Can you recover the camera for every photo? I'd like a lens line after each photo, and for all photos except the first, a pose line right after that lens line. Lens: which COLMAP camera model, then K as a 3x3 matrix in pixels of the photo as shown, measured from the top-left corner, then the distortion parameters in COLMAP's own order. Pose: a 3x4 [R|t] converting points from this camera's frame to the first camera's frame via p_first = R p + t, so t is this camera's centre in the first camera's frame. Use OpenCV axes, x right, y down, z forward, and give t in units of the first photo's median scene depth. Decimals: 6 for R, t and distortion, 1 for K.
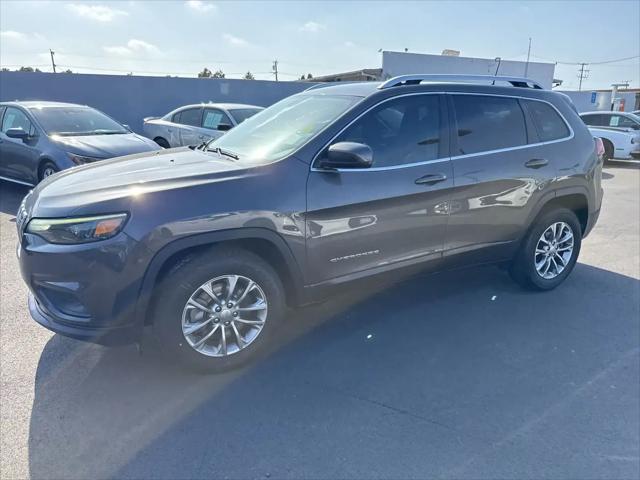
lens RADIAL K [[461.5, 0, 315.1], [0, 461.5, 241.8], [0, 0, 1]] dist [0.032883, -0.030773]
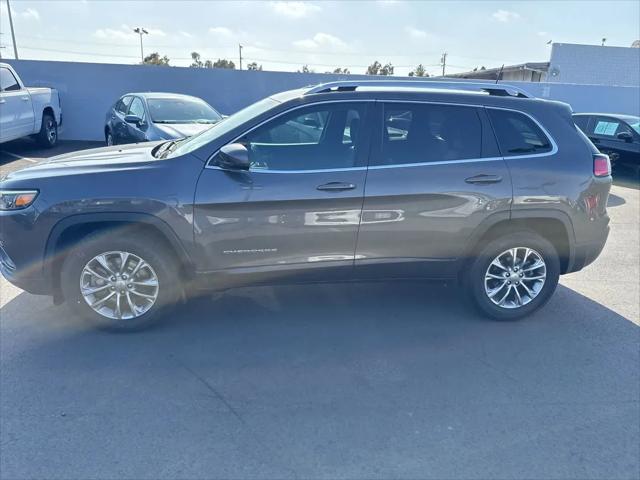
lens RADIAL K [[461.5, 0, 322.1], [0, 461.5, 241.2], [0, 0, 1]] dist [0.032883, -0.030773]
pose [[0.940452, 0.126642, -0.315454, 0.525349], [-0.122216, 0.991926, 0.033858, -0.044107], [0.317195, 0.006712, 0.948337, 0.035339]]
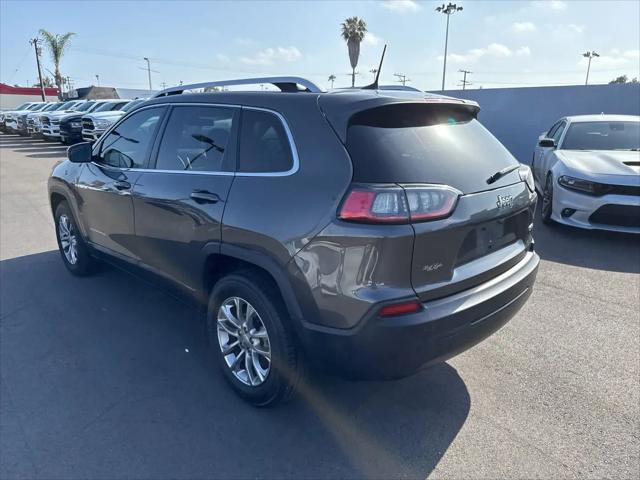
lens RADIAL K [[461.5, 0, 317.6], [0, 461.5, 235.3], [0, 0, 1]] dist [0.032883, -0.030773]
pose [[0.289150, 0.239475, -0.926846, 1.326909], [-0.274606, 0.948263, 0.159340, -0.301263], [0.917052, 0.208445, 0.339952, 1.017067]]
